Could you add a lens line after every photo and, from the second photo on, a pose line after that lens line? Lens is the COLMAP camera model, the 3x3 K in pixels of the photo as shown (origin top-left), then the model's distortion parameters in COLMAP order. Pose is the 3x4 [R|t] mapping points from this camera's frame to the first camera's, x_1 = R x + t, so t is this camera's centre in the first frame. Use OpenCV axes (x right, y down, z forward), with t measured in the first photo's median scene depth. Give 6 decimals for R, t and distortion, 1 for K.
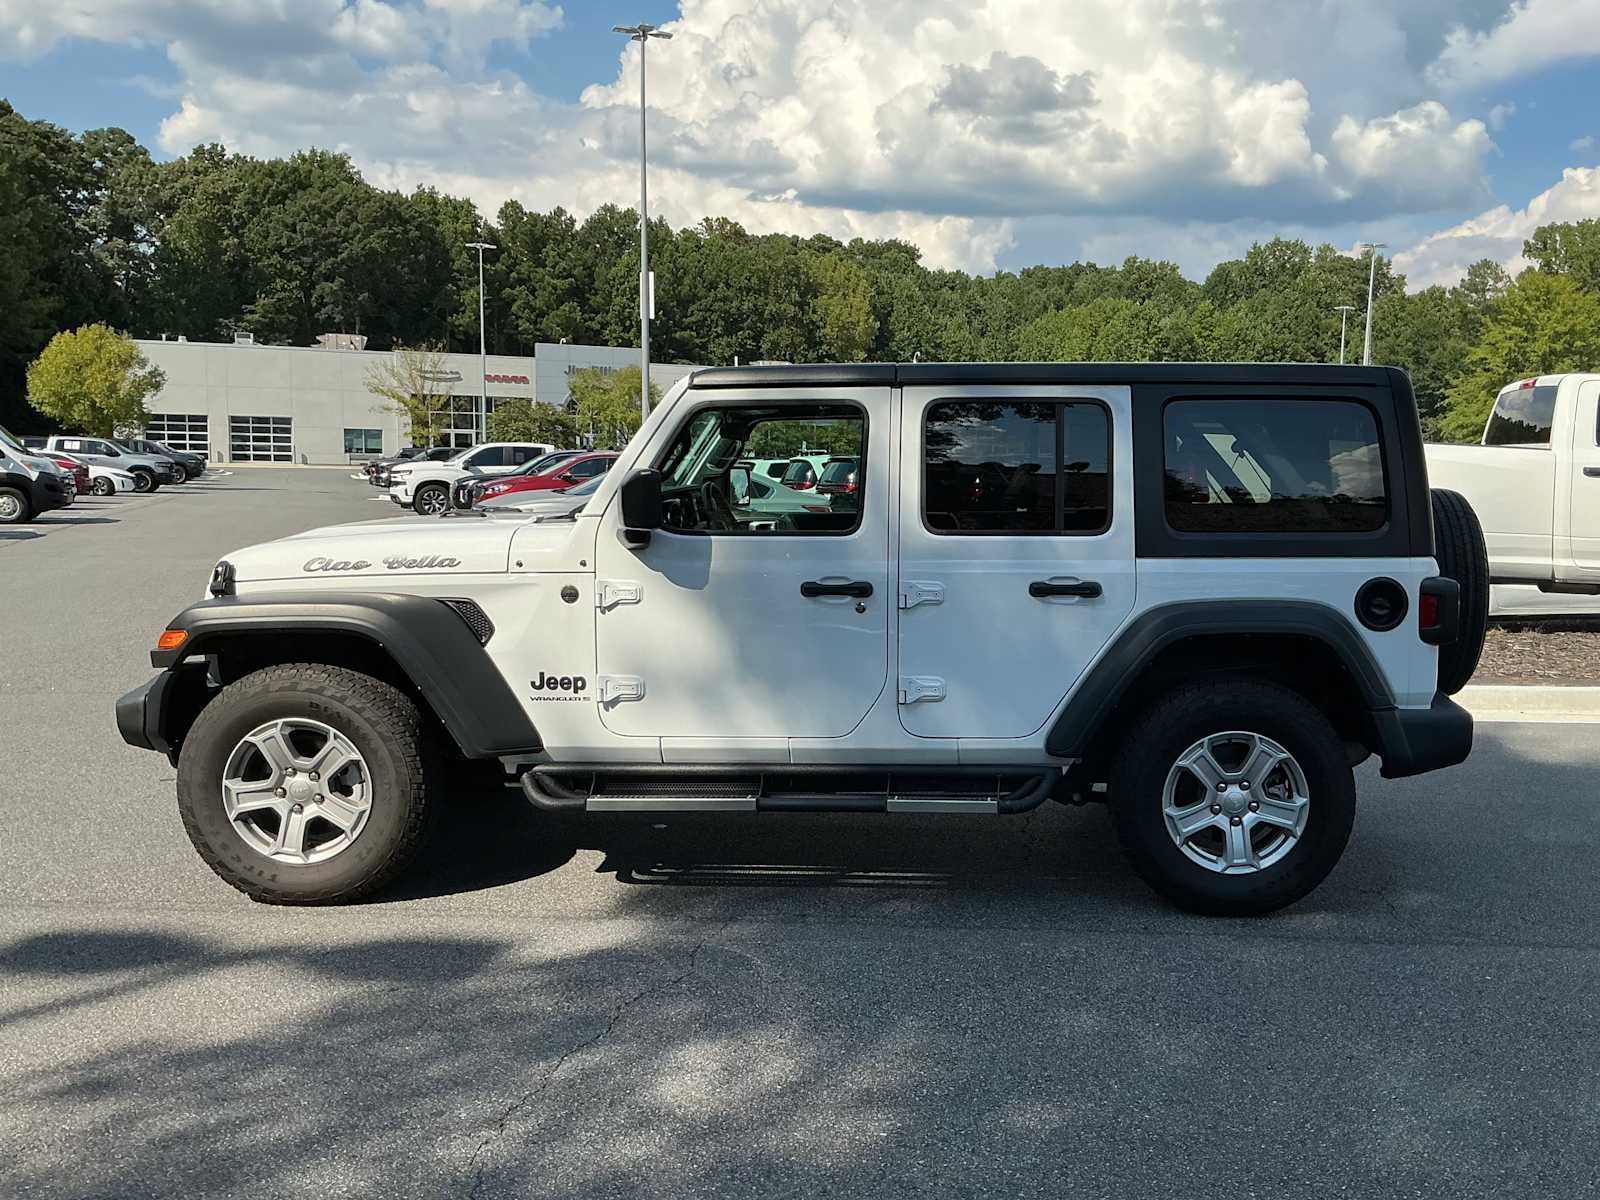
lens RADIAL K [[1587.4, 0, 971.2], [0, 1587.4, 597.8], [0, 0, 1]] dist [0.110514, -0.172870]
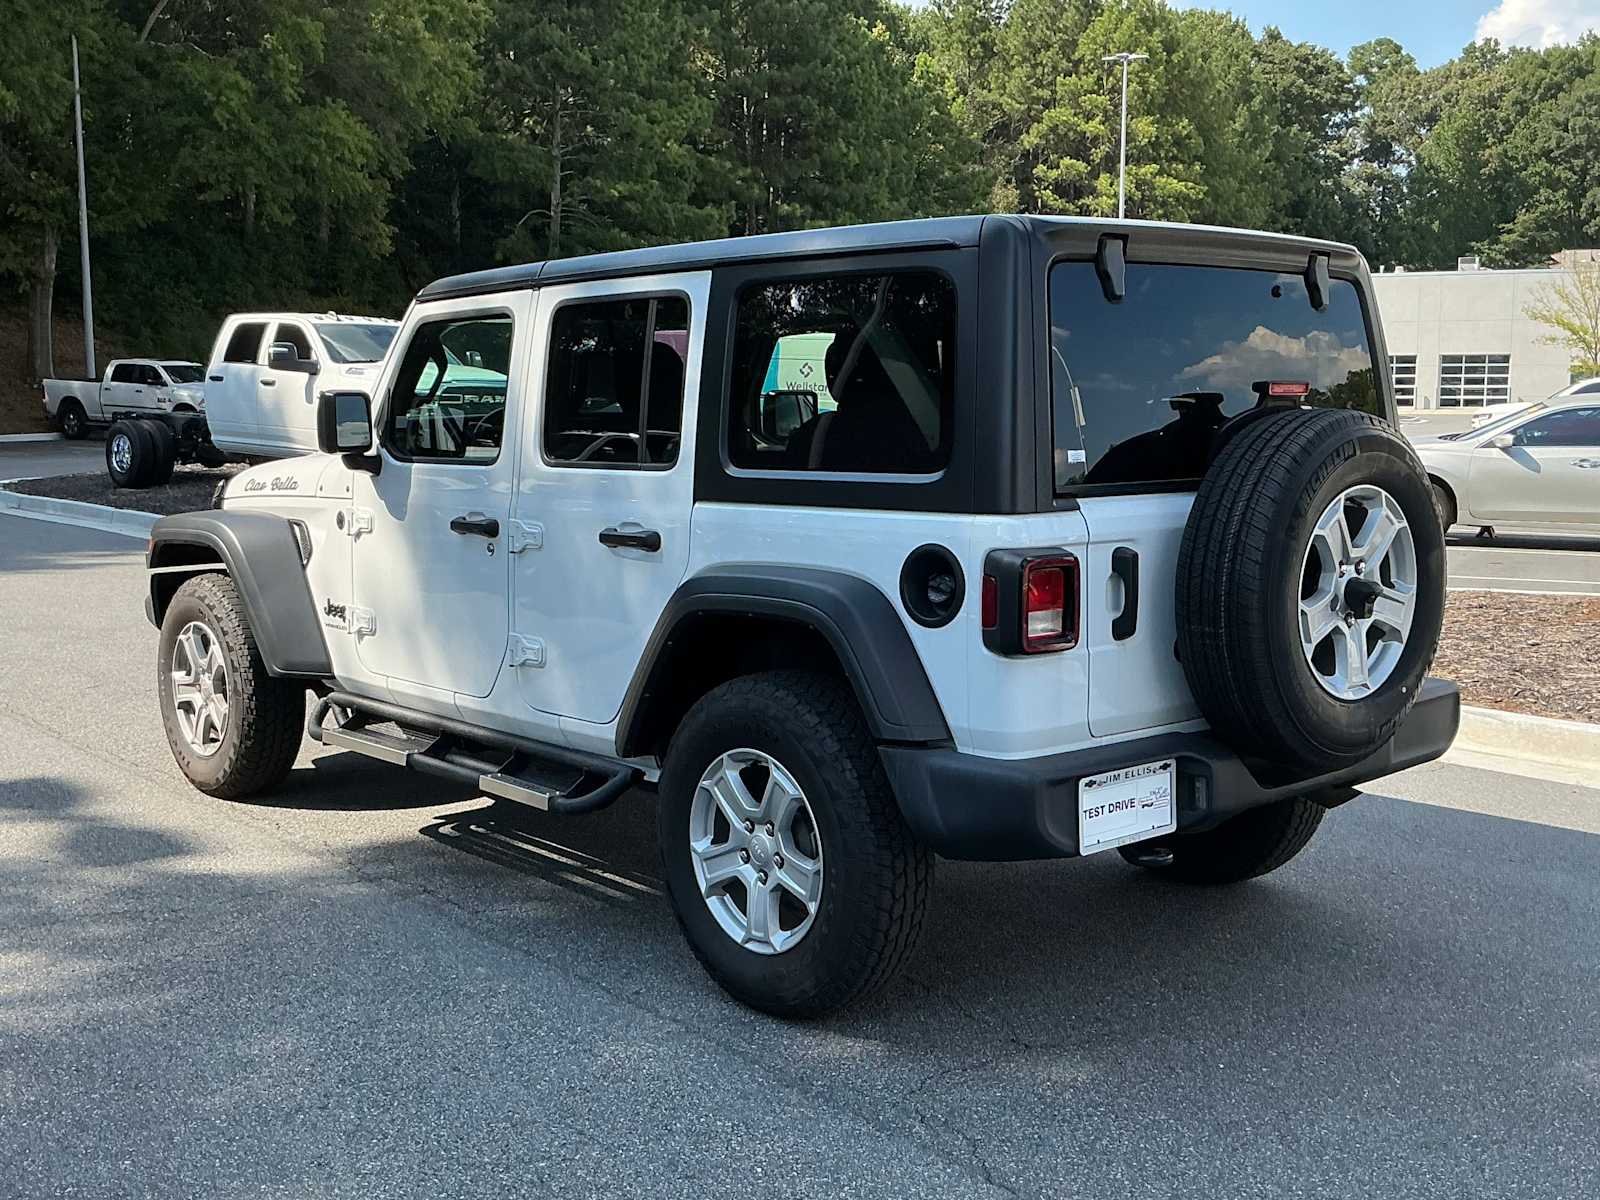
lens RADIAL K [[1906.8, 0, 735.0], [0, 1906.8, 559.1], [0, 0, 1]] dist [0.127907, -0.305094]
pose [[0.616565, 0.054659, -0.785404, 0.811130], [-0.061332, 0.997890, 0.021299, -0.018267], [0.784911, 0.035039, 0.618617, 0.458348]]
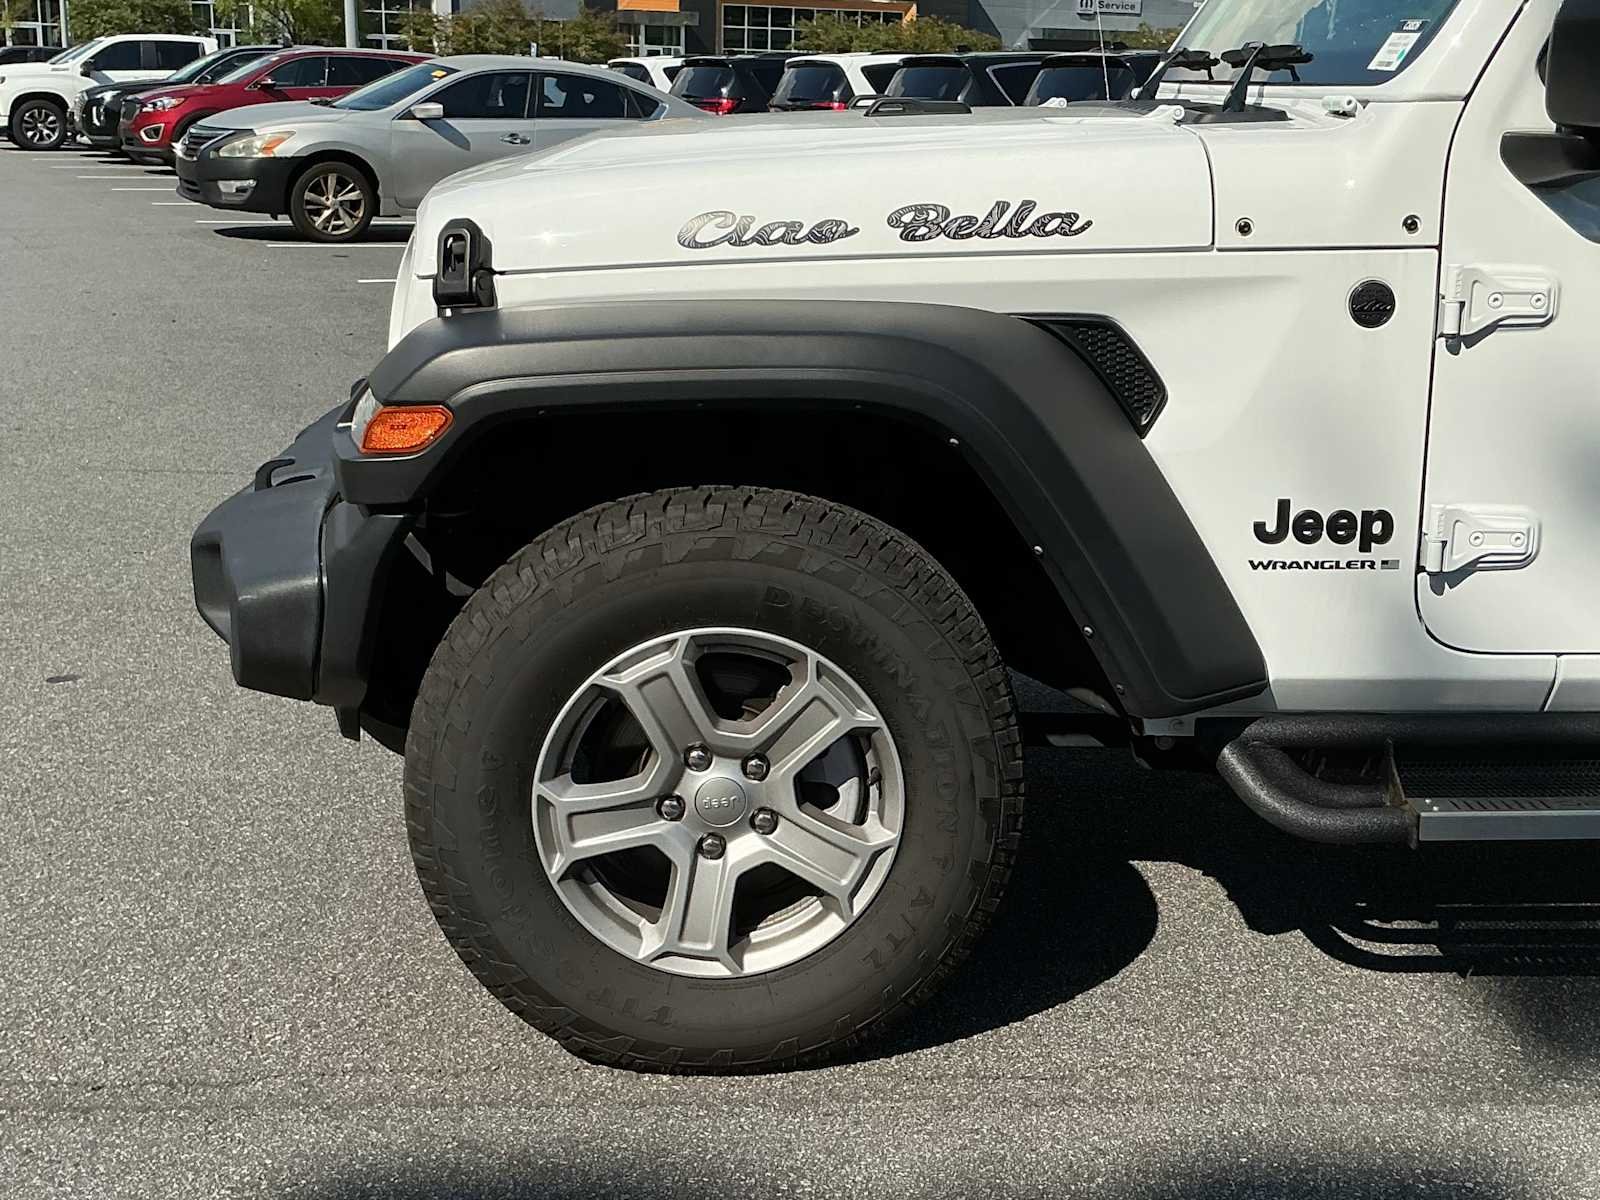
lens RADIAL K [[2012.5, 0, 806.1], [0, 2012.5, 559.6], [0, 0, 1]] dist [0.122207, -0.327166]
pose [[0.995574, -0.014841, 0.092804, -0.432808], [0.001367, 0.989635, 0.143597, -0.011784], [-0.093973, -0.142835, 0.985275, 0.503114]]
